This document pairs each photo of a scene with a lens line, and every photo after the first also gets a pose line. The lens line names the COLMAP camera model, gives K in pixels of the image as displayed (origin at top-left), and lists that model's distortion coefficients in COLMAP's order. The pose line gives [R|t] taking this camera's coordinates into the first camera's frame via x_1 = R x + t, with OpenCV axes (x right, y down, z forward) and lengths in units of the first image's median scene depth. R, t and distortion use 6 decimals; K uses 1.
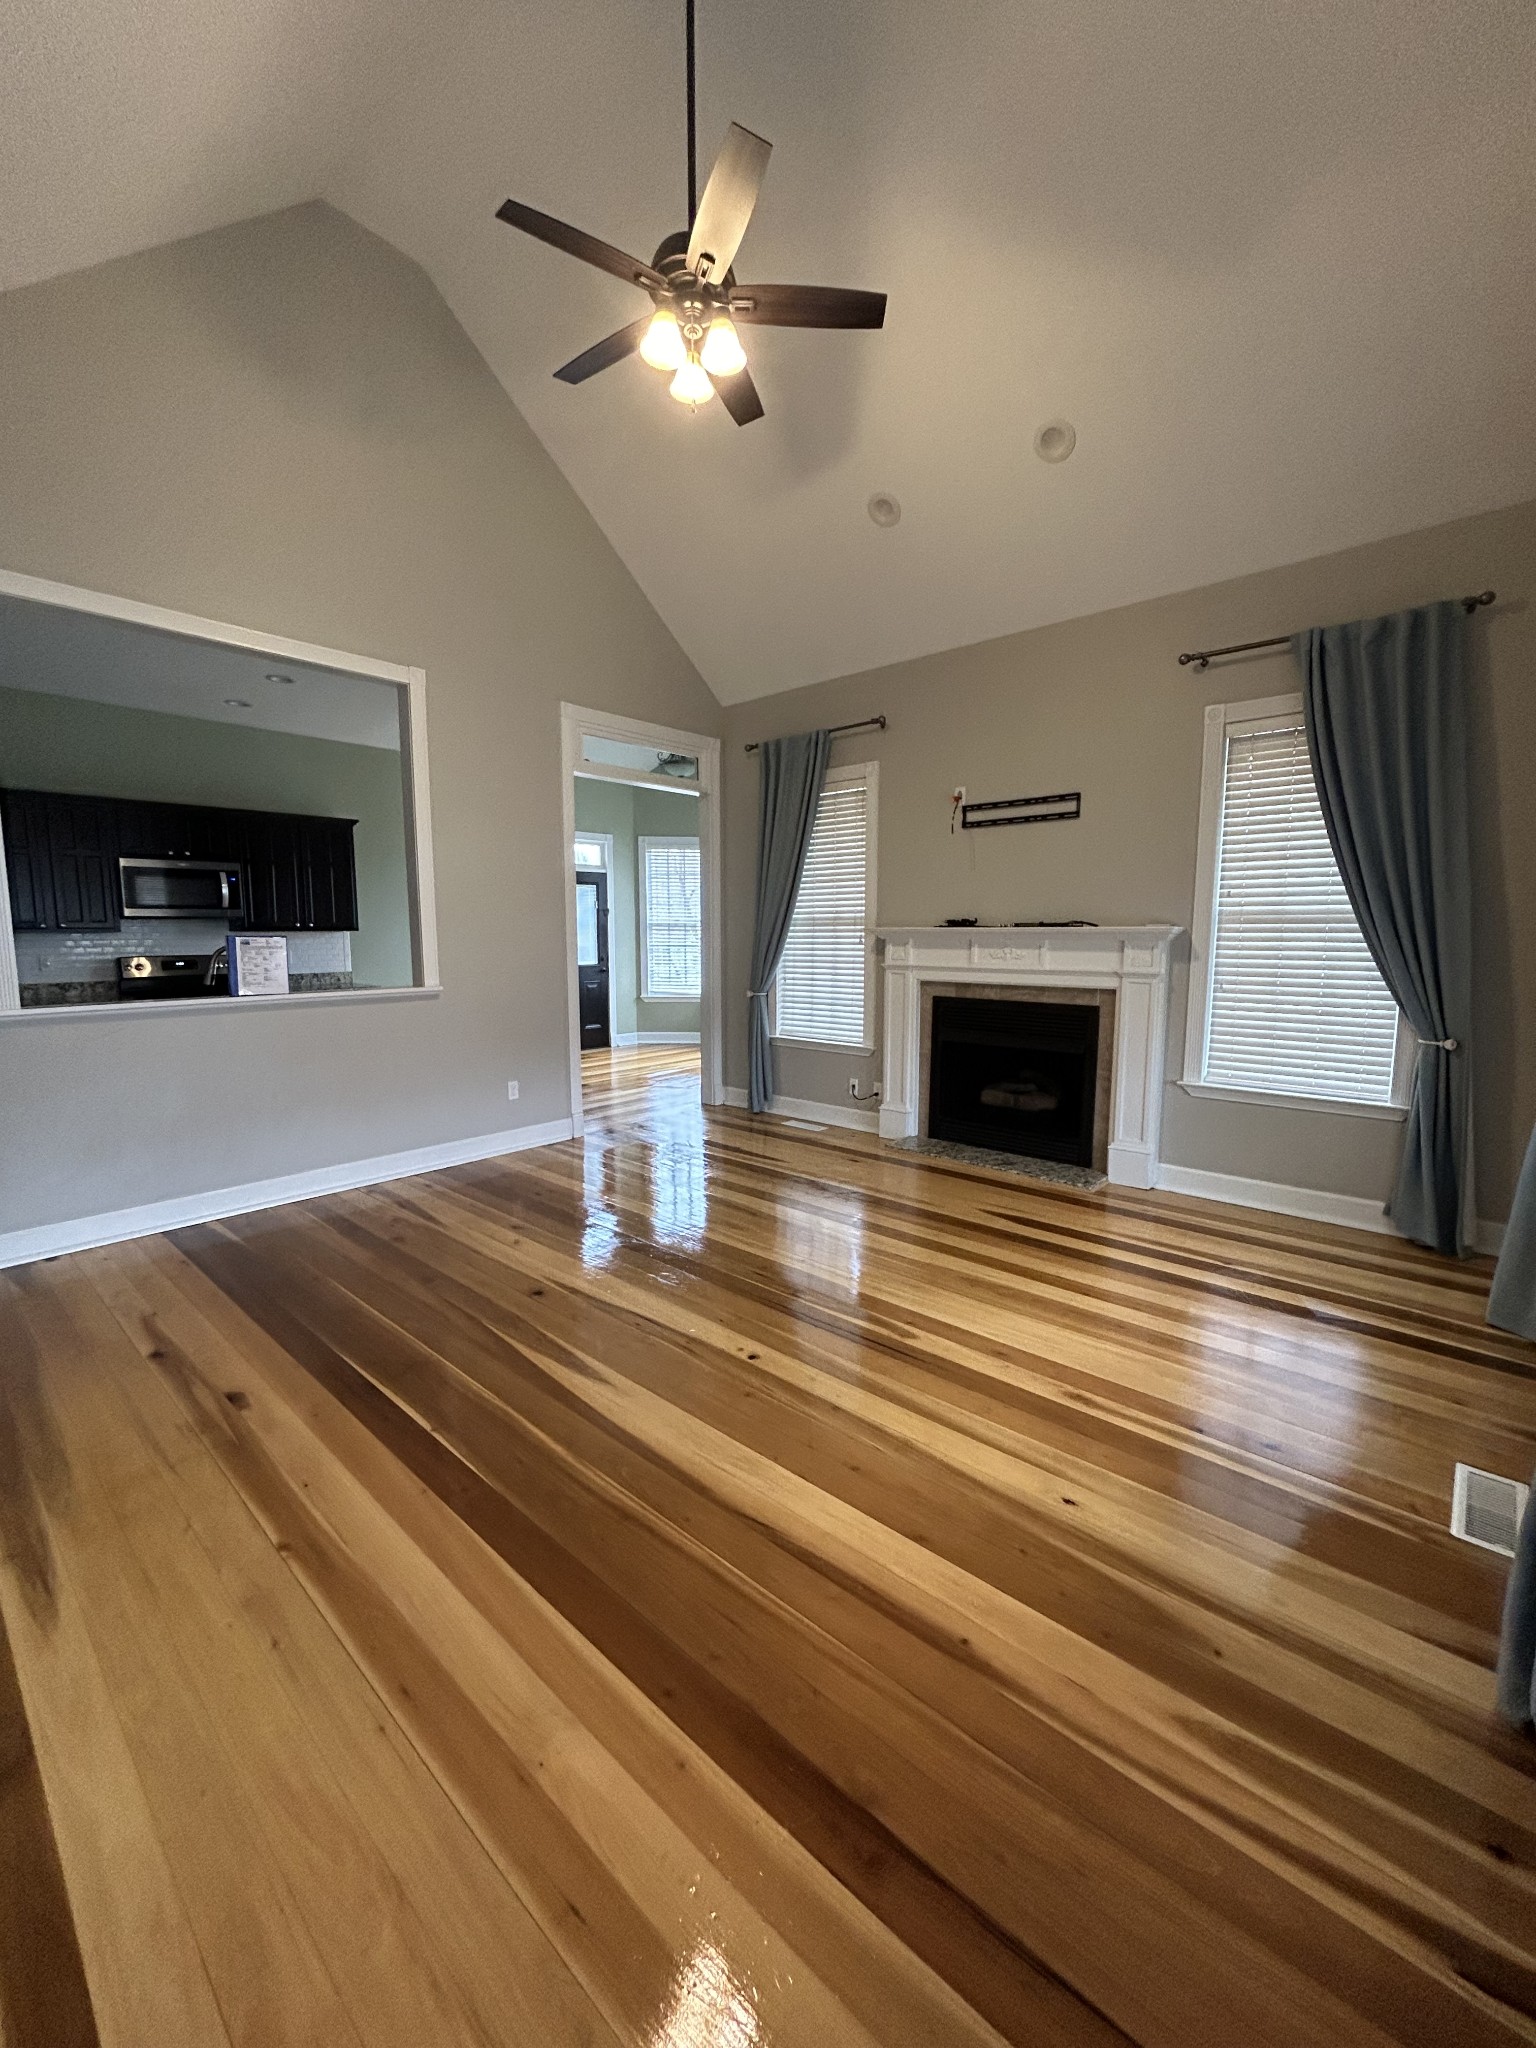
lens RADIAL K [[825.9, 0, 768.0], [0, 825.9, 1024.0], [0, 0, 1]] dist [-0.000094, 0.000491]
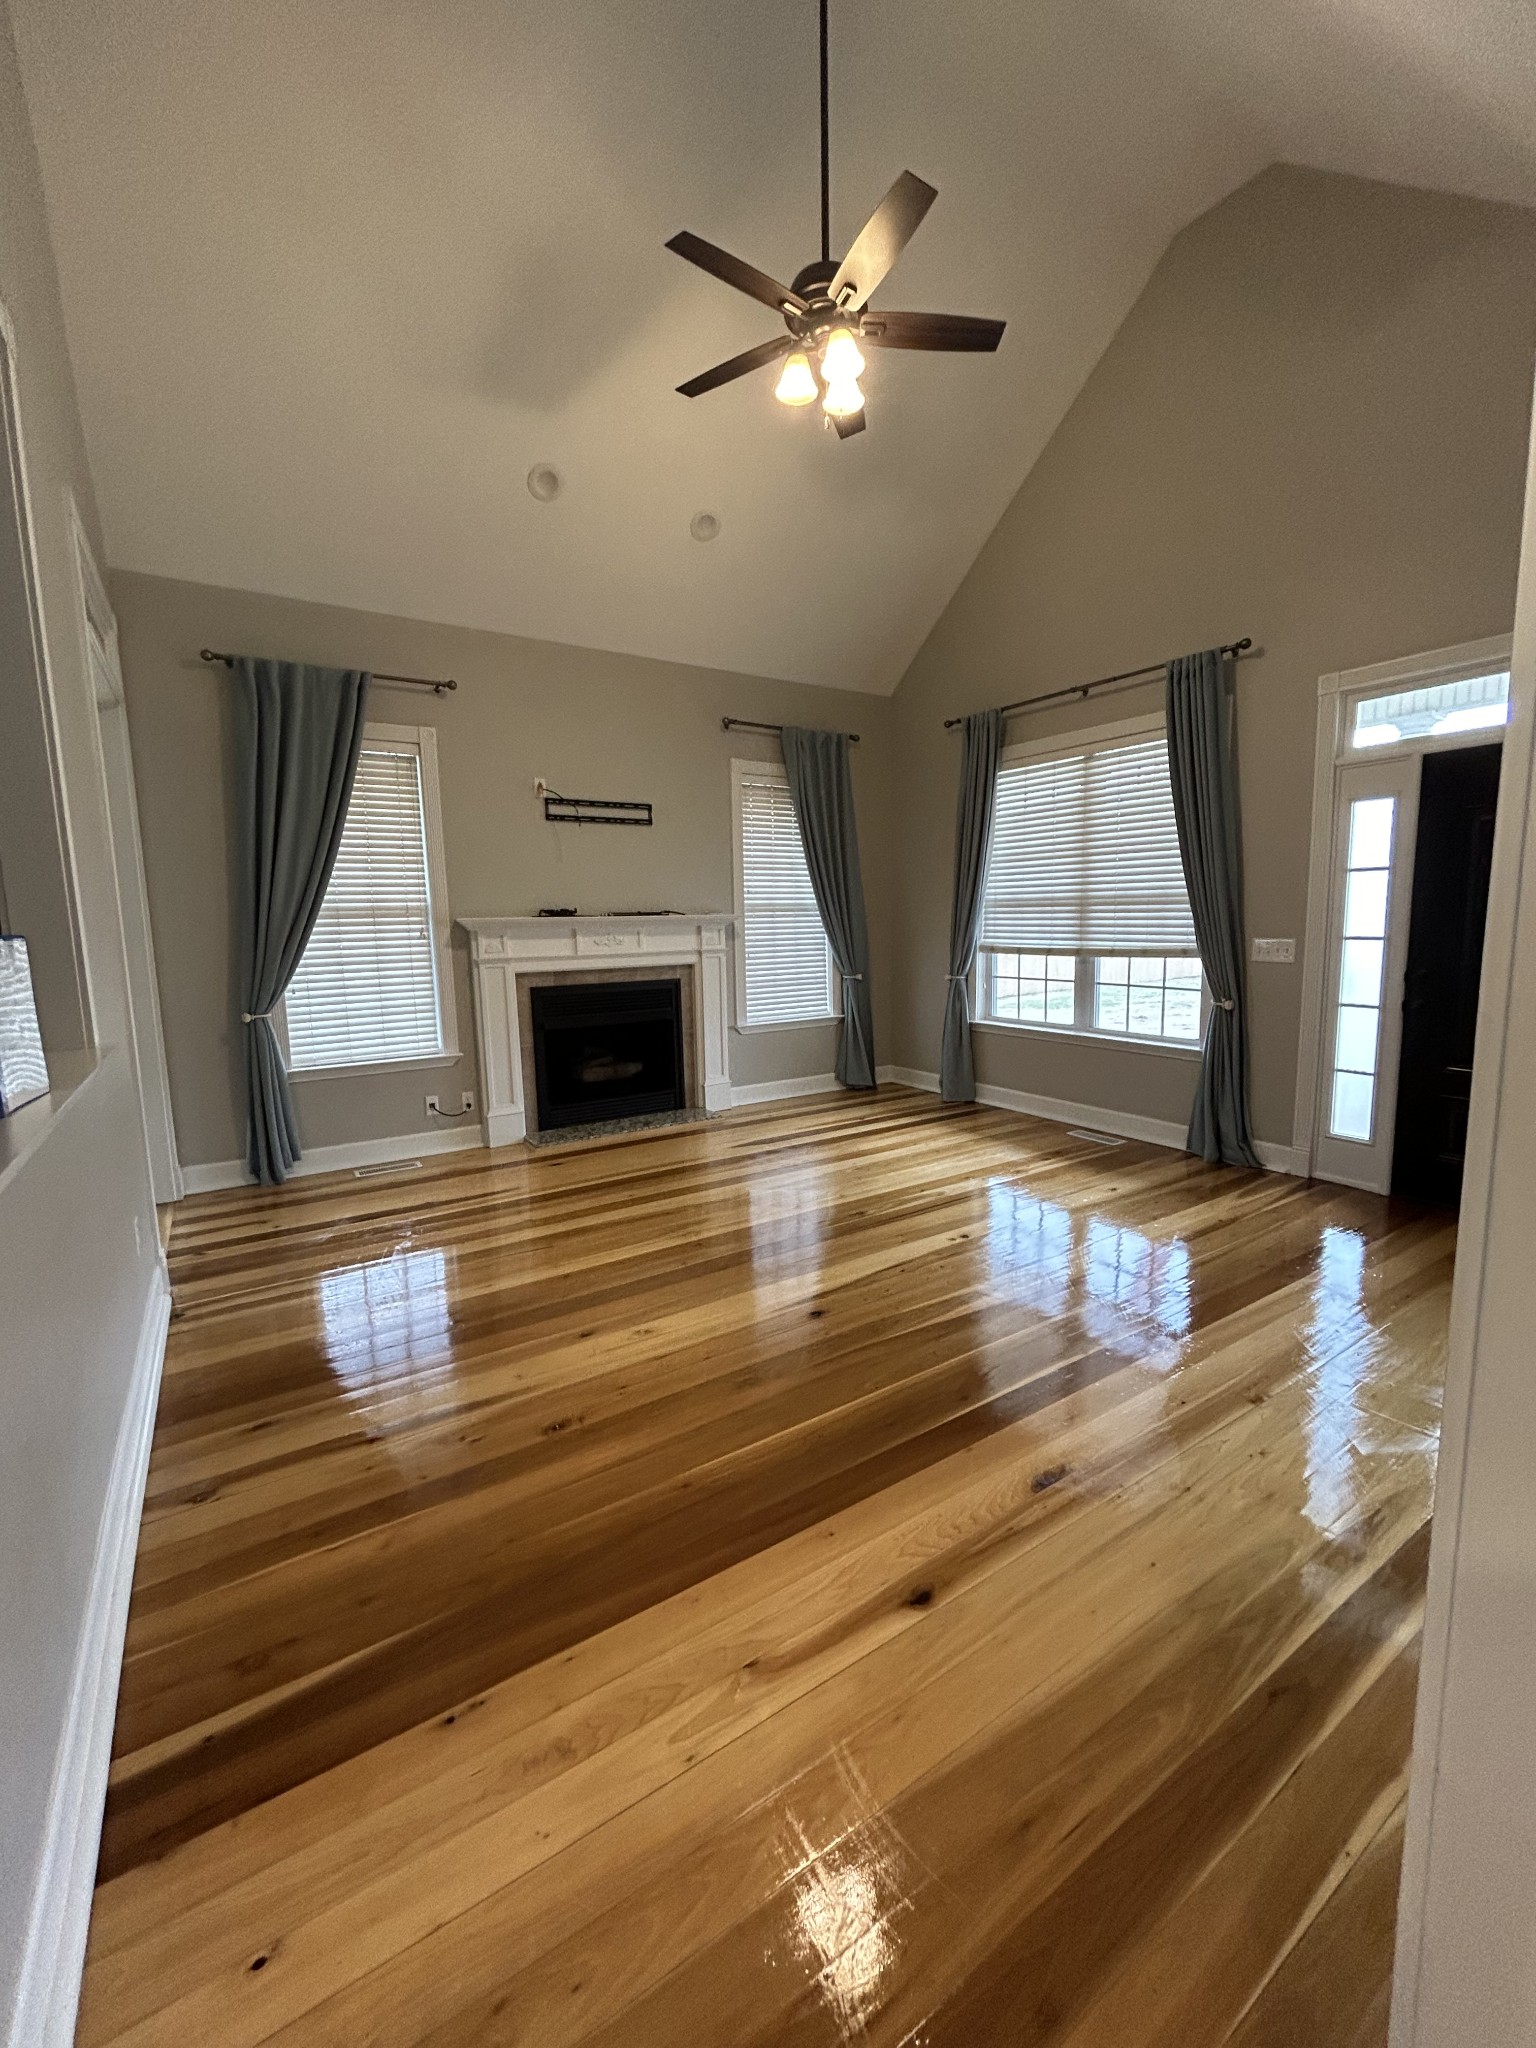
lens RADIAL K [[826.8, 0, 770.9], [0, 826.8, 1022.9], [0, 0, 1]] dist [-0.001709, 0.000178]
pose [[0.260421, -0.123095, 0.957616, -0.668390], [0.127879, 0.987499, 0.092160, -0.046249], [-0.956989, 0.098459, 0.272907, 0.461129]]
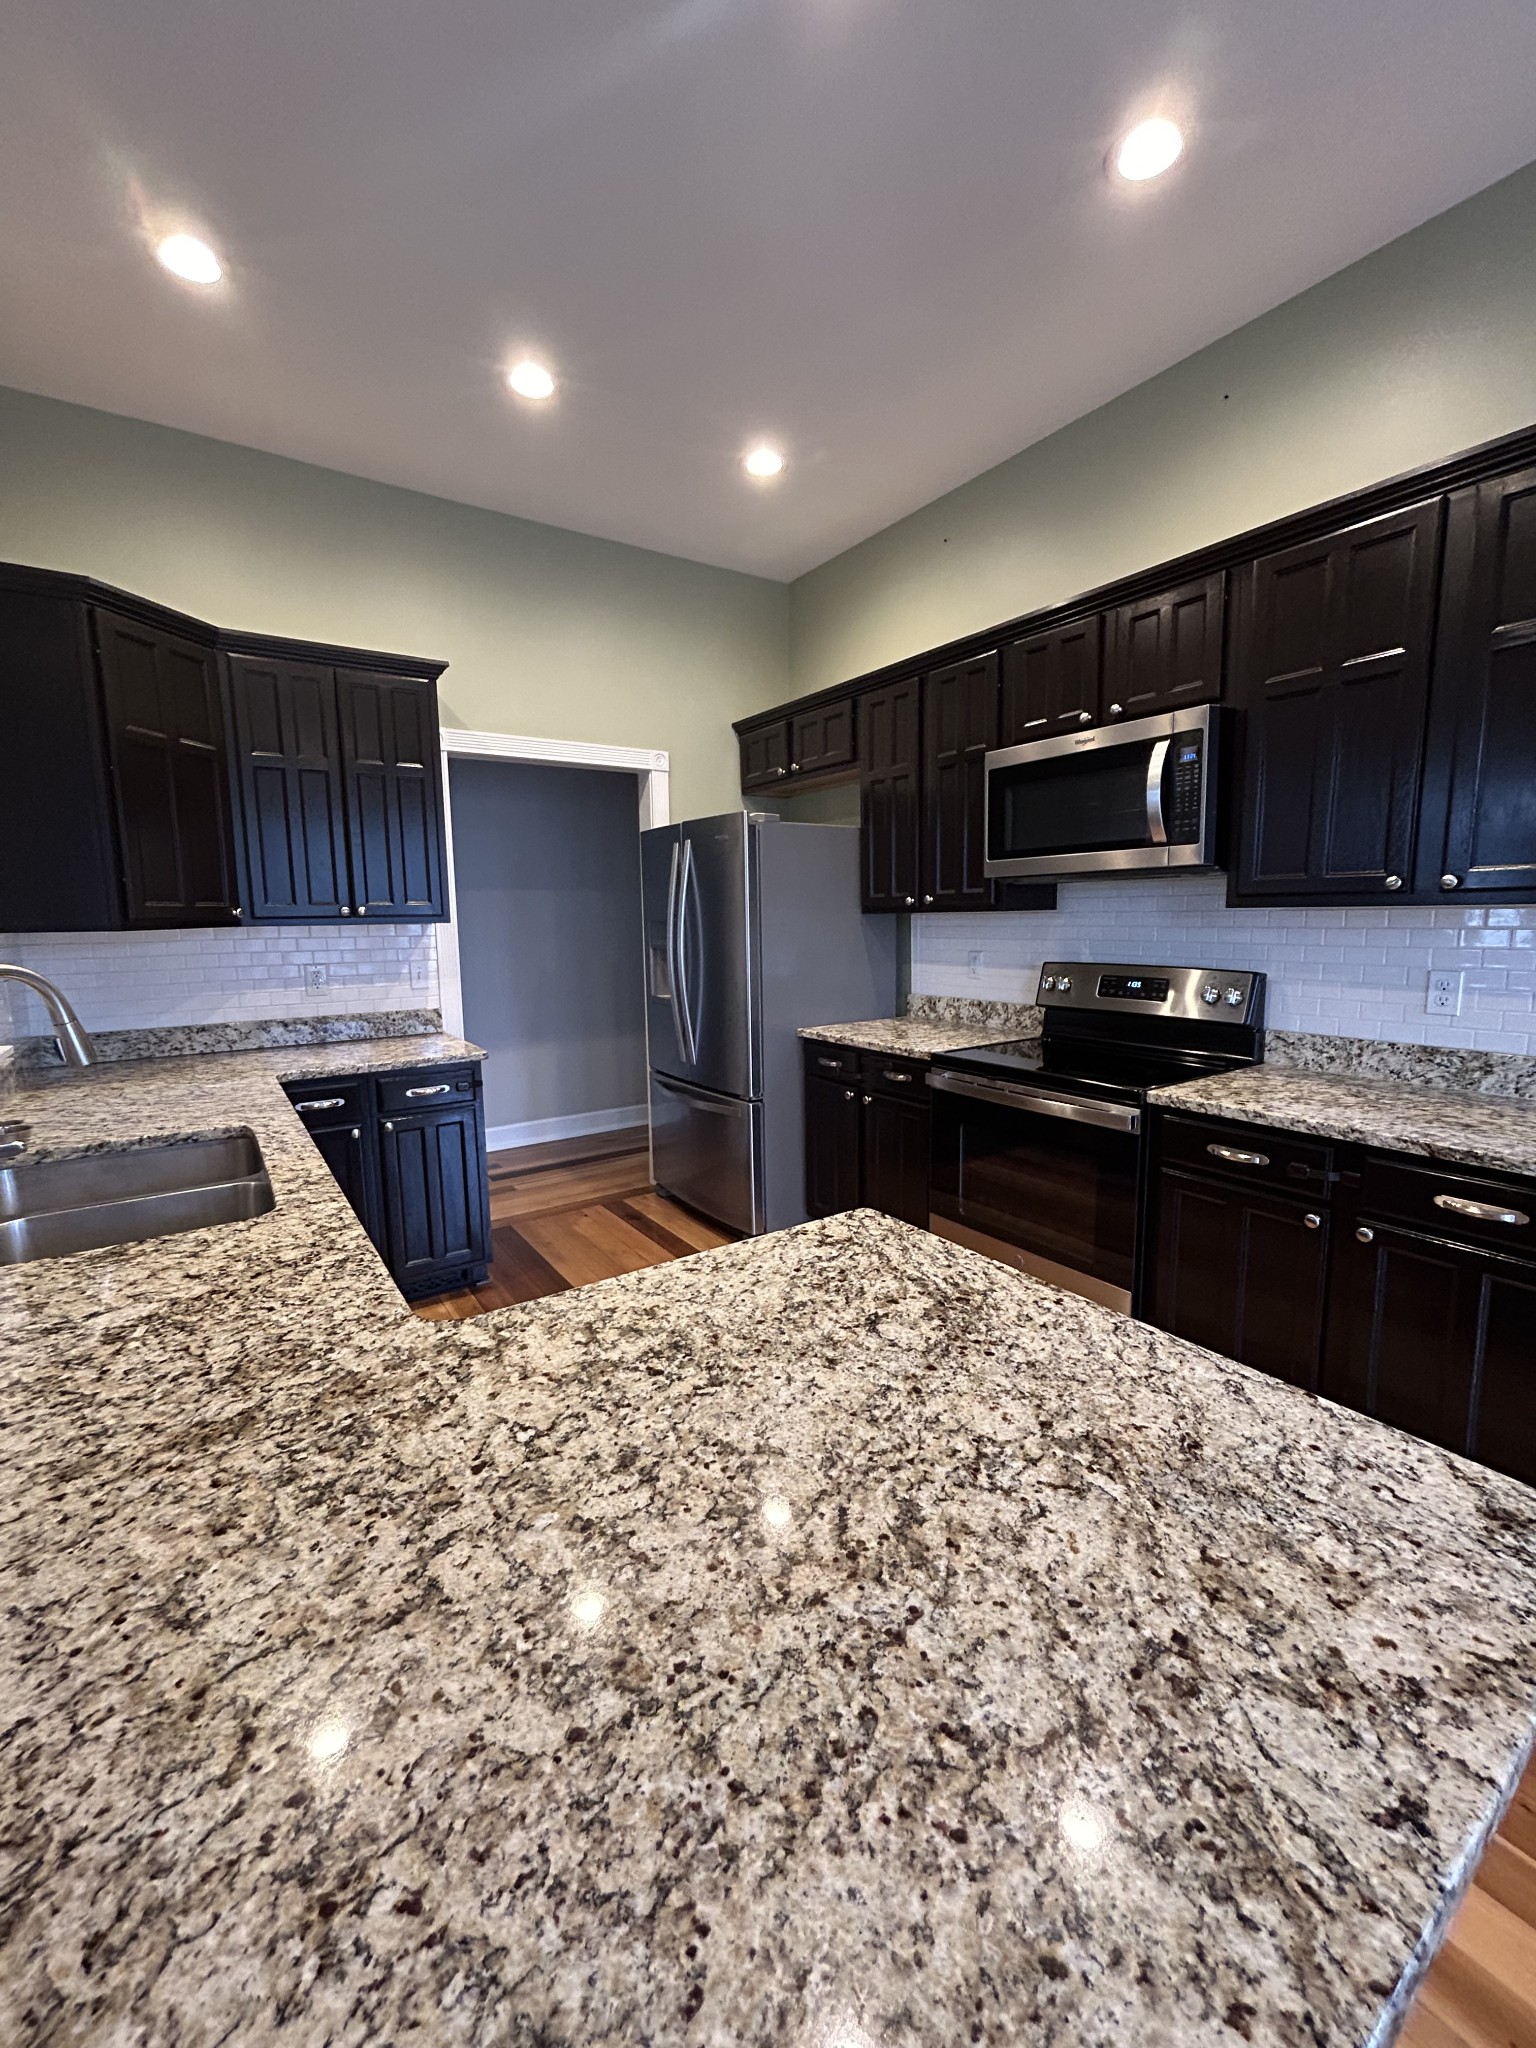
lens RADIAL K [[826.8, 0, 770.9], [0, 826.8, 1022.9], [0, 0, 1]] dist [-0.001709, 0.000178]
pose [[-0.233636, 0.133523, -0.963113, -0.306542], [-0.097437, 0.982325, 0.159824, -0.124991], [0.967430, 0.131183, -0.216496, 1.106636]]
